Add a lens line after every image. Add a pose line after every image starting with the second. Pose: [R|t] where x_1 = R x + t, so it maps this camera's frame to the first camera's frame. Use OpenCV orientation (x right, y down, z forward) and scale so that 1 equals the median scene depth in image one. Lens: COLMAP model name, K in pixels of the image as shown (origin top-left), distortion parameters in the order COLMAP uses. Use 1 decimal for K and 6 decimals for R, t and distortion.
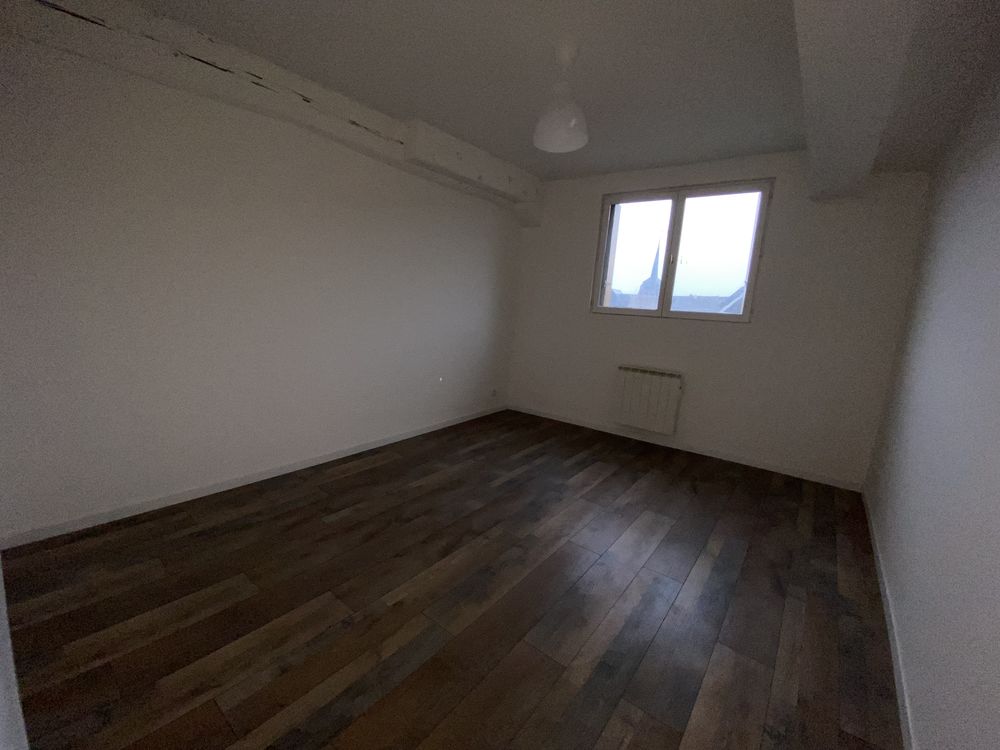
lens RADIAL K [[407.0, 0, 500.0], [0, 407.0, 375.0], [0, 0, 1]] dist [0.044524, -0.026154]
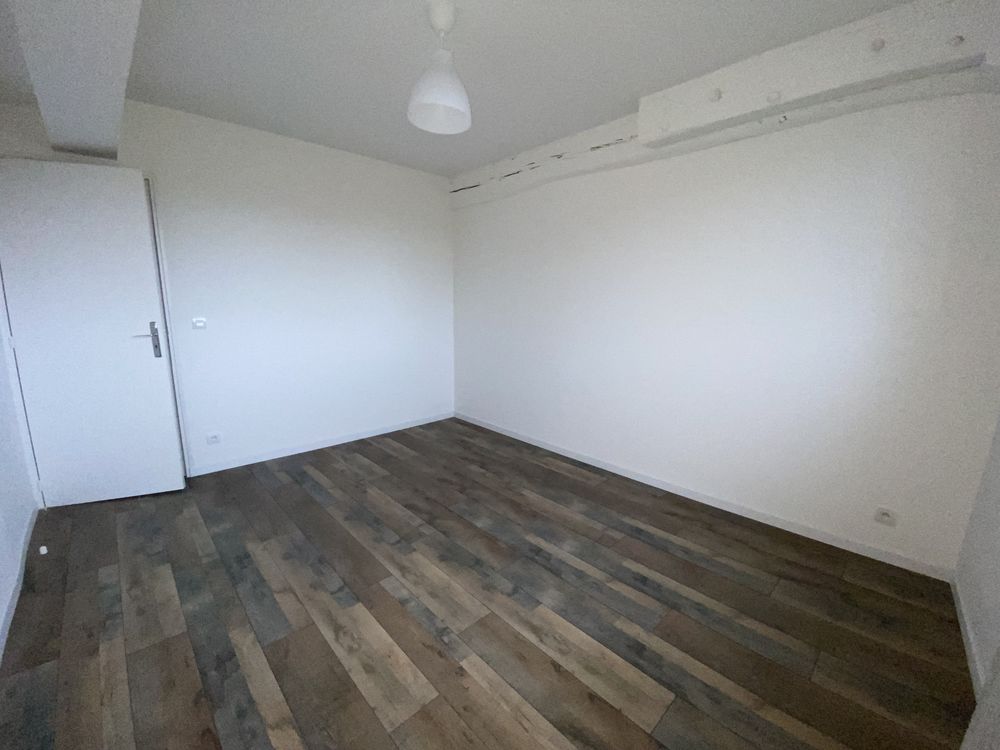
lens RADIAL K [[407.0, 0, 500.0], [0, 407.0, 375.0], [0, 0, 1]] dist [0.044524, -0.026154]
pose [[-0.132344, 0.121120, -0.983776, 0.800085], [-0.195043, 0.969919, 0.145652, -0.159208], [0.971825, 0.211155, -0.104739, 1.021551]]
